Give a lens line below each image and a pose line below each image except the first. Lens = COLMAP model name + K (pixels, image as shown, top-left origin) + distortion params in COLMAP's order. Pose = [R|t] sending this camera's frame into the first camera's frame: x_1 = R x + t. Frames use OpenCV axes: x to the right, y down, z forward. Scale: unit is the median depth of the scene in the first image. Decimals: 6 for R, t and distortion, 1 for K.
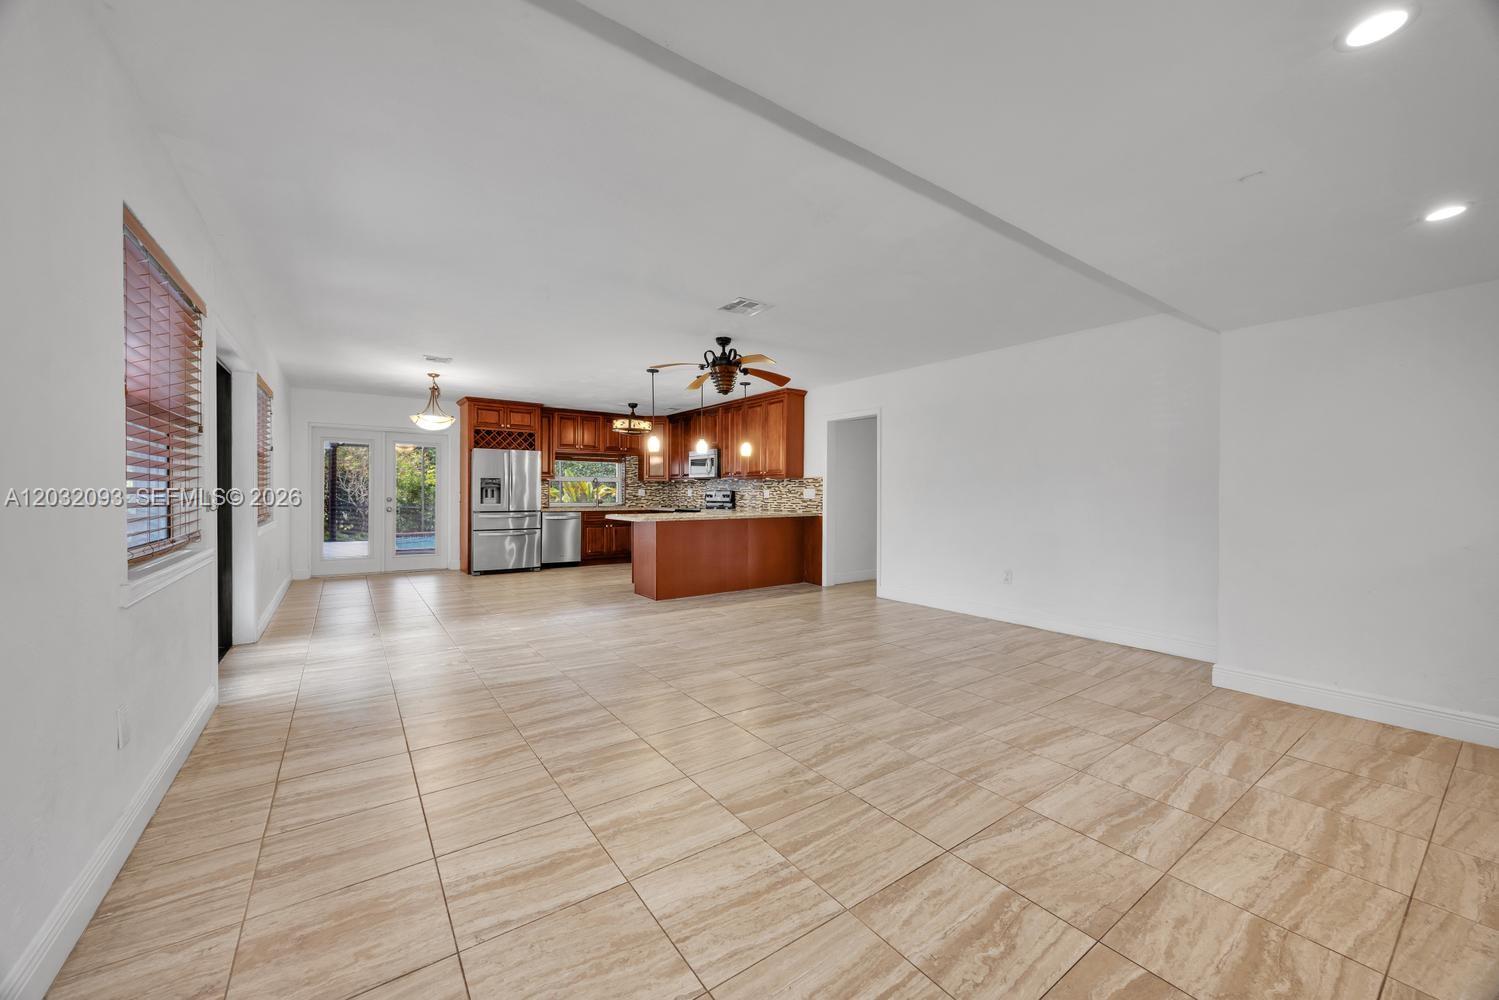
lens RADIAL K [[569.0, 0, 755.4], [0, 569.0, 492.0], [0, 0, 1]] dist [-0.006321, 0.001477]
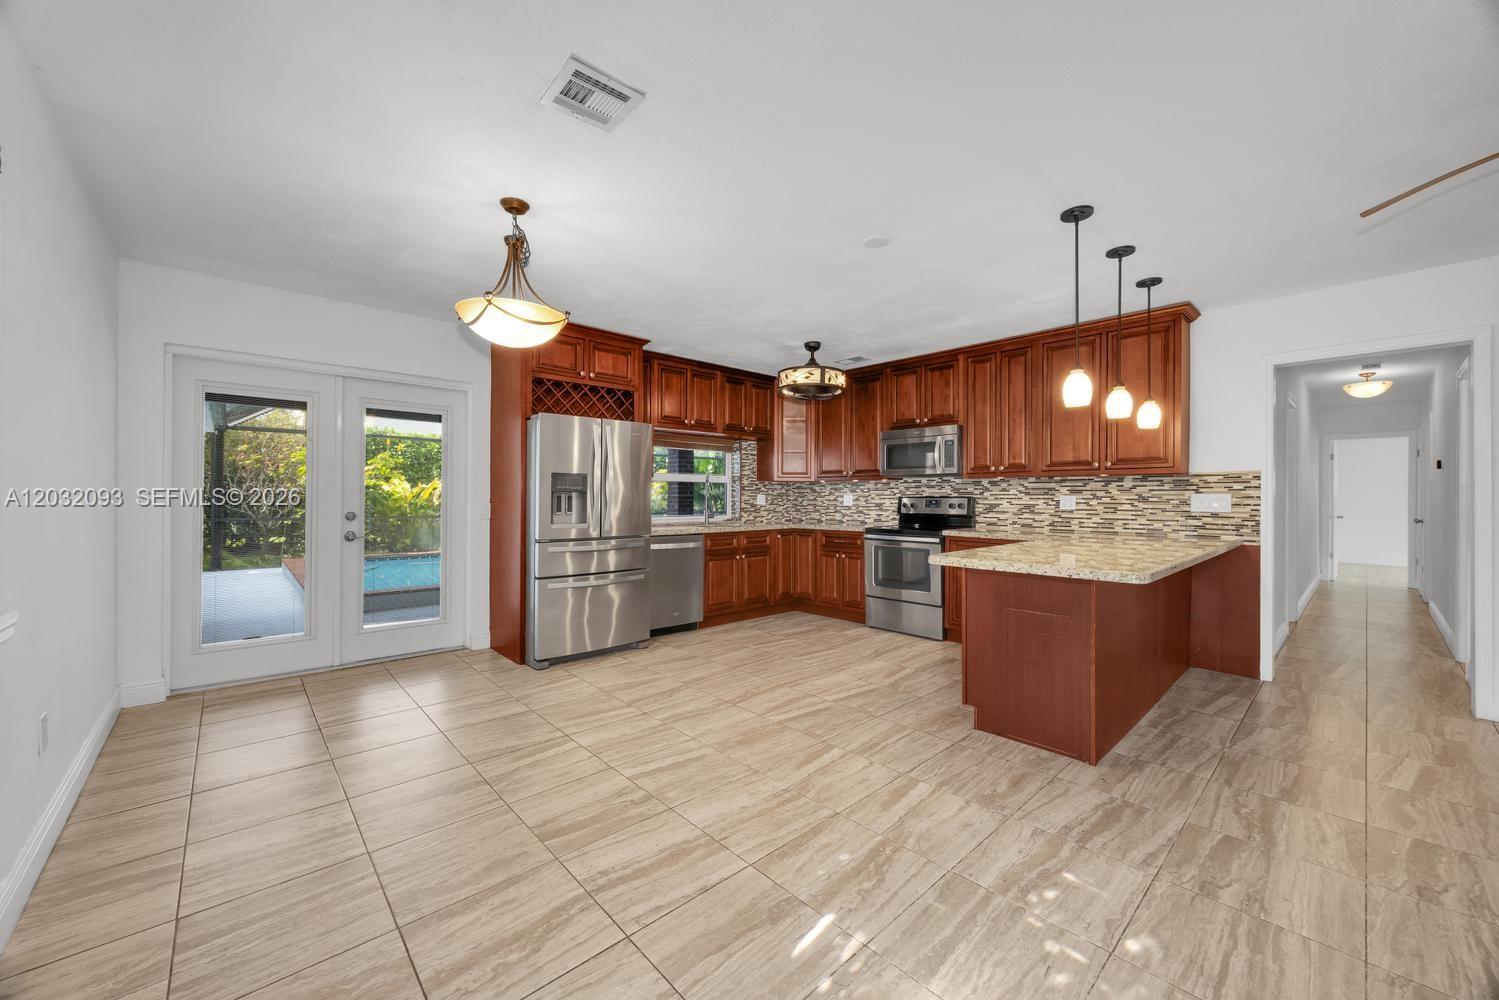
lens RADIAL K [[569.0, 0, 757.4], [0, 569.0, 495.9], [0, 0, 1]] dist [-0.006321, 0.001477]
pose [[0.992421, -0.000761, 0.122884, -0.448668], [0.000884, 0.999999, -0.000947, -0.004270], [-0.122883, 0.001048, 0.992421, 0.594148]]
